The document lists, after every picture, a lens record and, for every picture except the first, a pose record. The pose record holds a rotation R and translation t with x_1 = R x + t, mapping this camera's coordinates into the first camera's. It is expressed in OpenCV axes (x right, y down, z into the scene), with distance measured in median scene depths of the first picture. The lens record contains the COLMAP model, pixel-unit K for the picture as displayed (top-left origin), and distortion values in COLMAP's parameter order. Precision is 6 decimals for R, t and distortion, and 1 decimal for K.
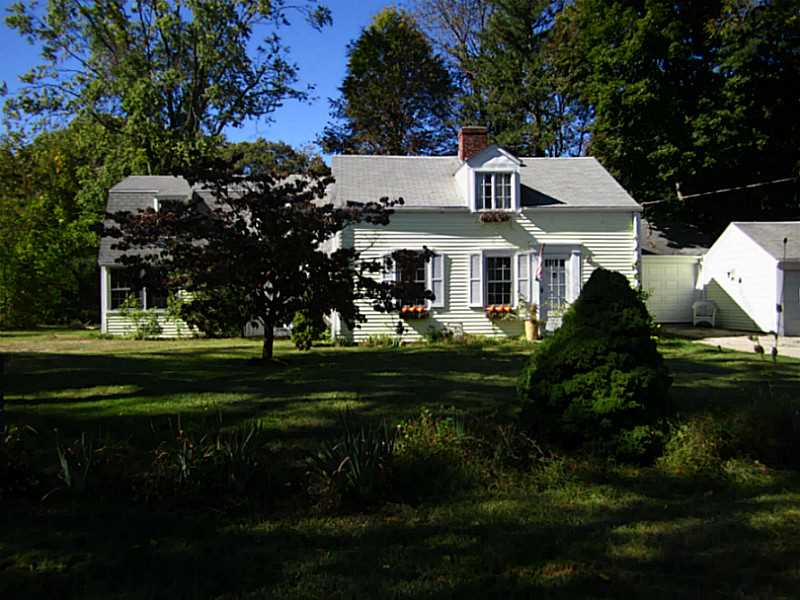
lens RADIAL K [[640.2, 0, 396.7], [0, 640.2, 299.0], [0, 0, 1]] dist [-0.062886, 0.011320]
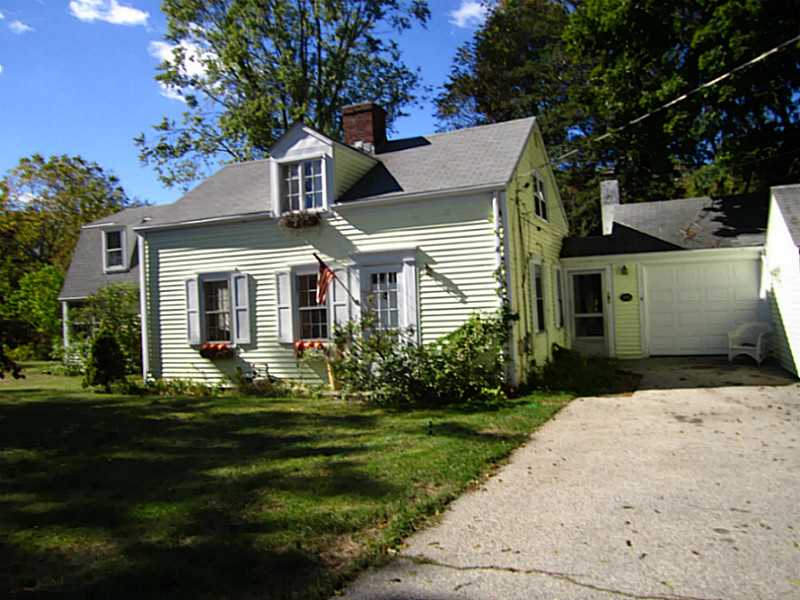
lens RADIAL K [[640.2, 0, 401.0], [0, 640.2, 302.6], [0, 0, 1]] dist [-0.062886, 0.011320]
pose [[0.896596, -0.035790, -0.441400, 0.577765], [0.030356, 0.999351, -0.019369, -0.015796], [0.441807, 0.003968, 0.897101, 0.386044]]
